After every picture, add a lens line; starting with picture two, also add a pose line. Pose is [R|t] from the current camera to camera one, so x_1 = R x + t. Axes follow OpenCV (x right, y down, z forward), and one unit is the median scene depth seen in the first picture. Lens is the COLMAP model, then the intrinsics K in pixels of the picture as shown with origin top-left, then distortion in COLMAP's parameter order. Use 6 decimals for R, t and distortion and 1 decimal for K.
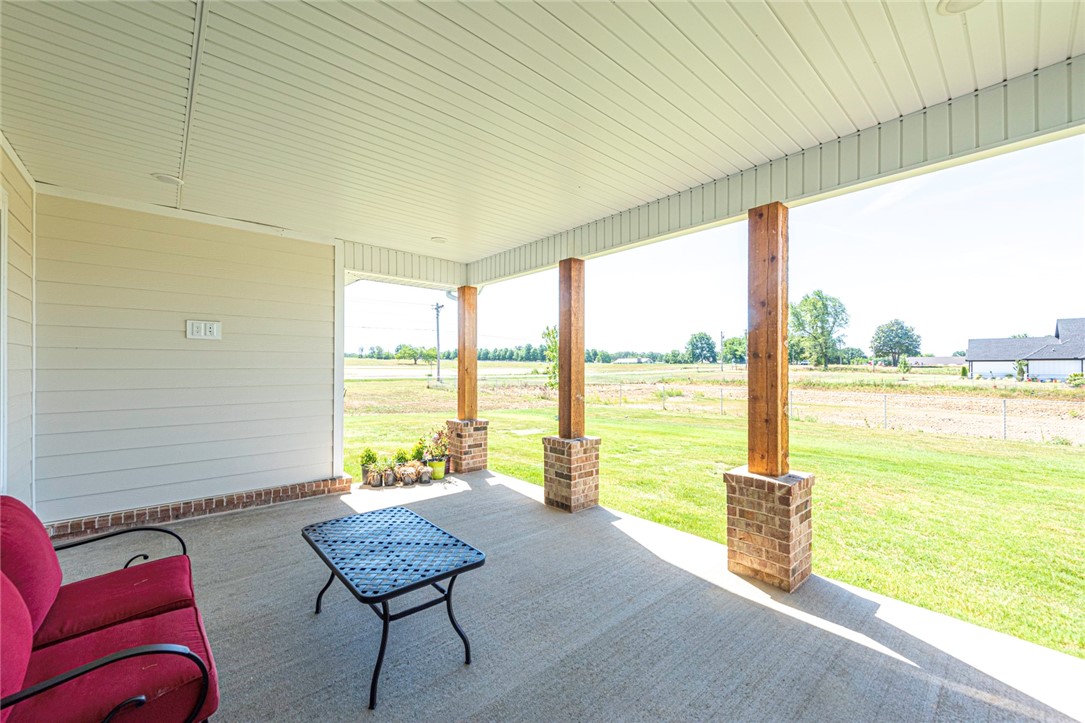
lens RADIAL K [[423.4, 0, 540.0], [0, 423.4, 363.3], [0, 0, 1]] dist [0.009776, -0.000508]
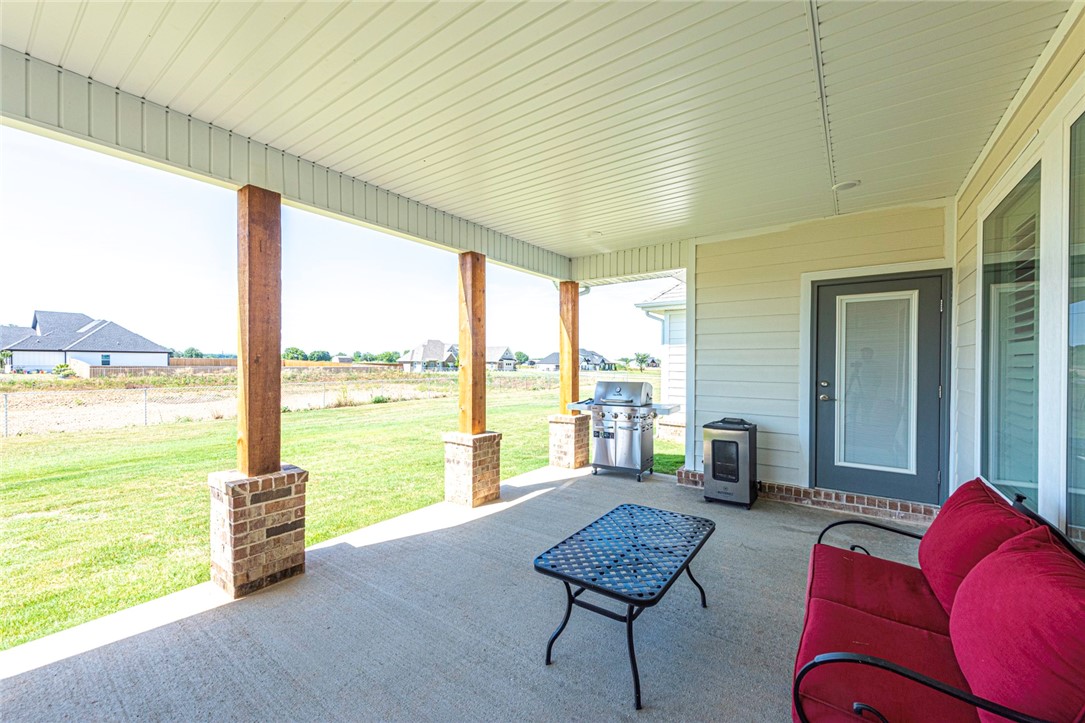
lens RADIAL K [[423.4, 0, 539.9], [0, 423.4, 364.6], [0, 0, 1]] dist [0.009776, -0.000508]
pose [[-0.208562, -0.009420, 0.977964, -0.672324], [-0.014192, 0.999877, 0.006605, 0.003673], [-0.977906, -0.012502, -0.208670, 0.759881]]
